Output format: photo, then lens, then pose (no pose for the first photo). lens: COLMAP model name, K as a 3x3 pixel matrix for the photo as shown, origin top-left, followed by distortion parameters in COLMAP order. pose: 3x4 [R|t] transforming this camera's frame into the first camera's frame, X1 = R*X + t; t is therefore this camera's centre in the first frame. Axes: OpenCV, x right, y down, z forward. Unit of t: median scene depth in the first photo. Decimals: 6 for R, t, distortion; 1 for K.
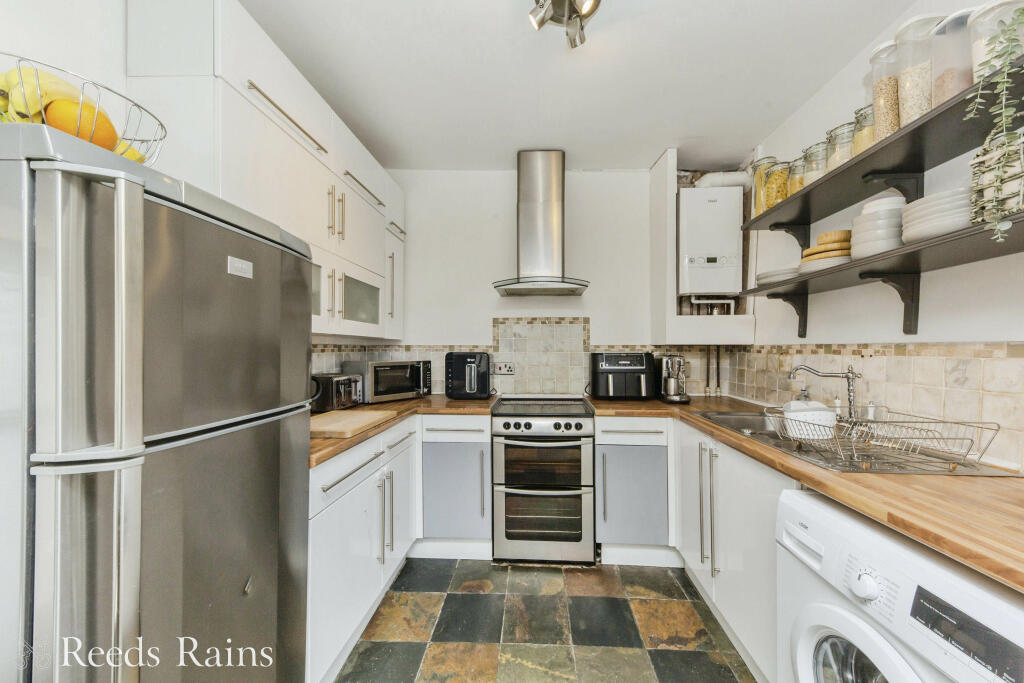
lens RADIAL K [[368.1, 0, 515.3], [0, 368.1, 349.3], [0, 0, 1]] dist [-0.000161, -0.000025]
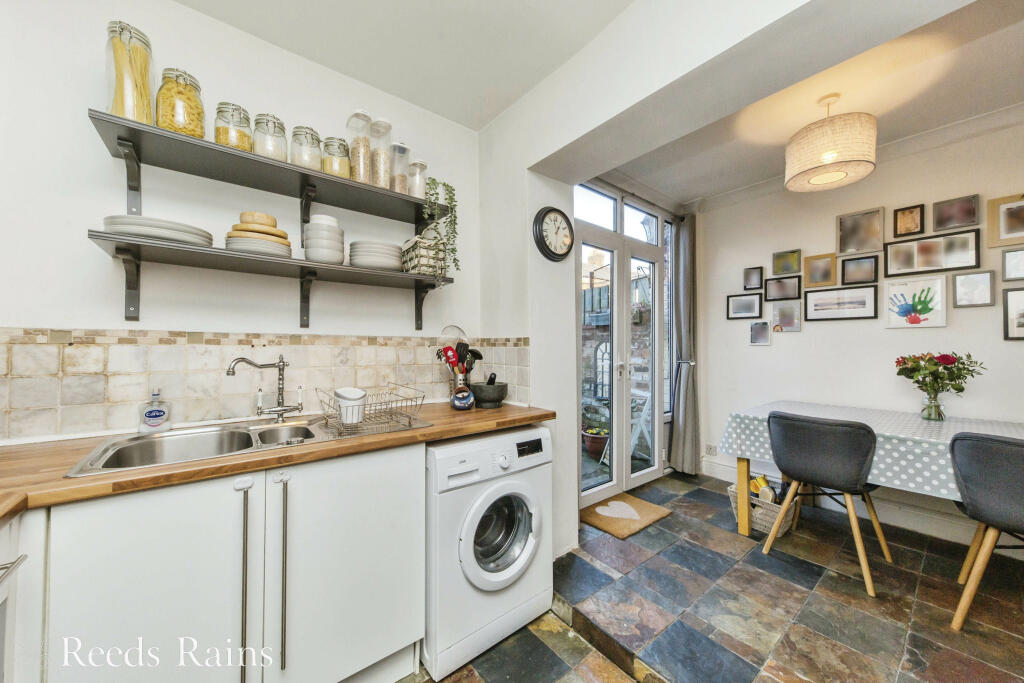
lens RADIAL K [[361.5, 0, 512.0], [0, 361.5, 341.5], [0, 0, 1]] dist [0.000059, -0.000003]
pose [[-0.663567, -0.005462, 0.748097, -0.308207], [-0.012897, 0.999908, -0.004140, 0.001814], [-0.748005, -0.012395, -0.663577, 1.308620]]
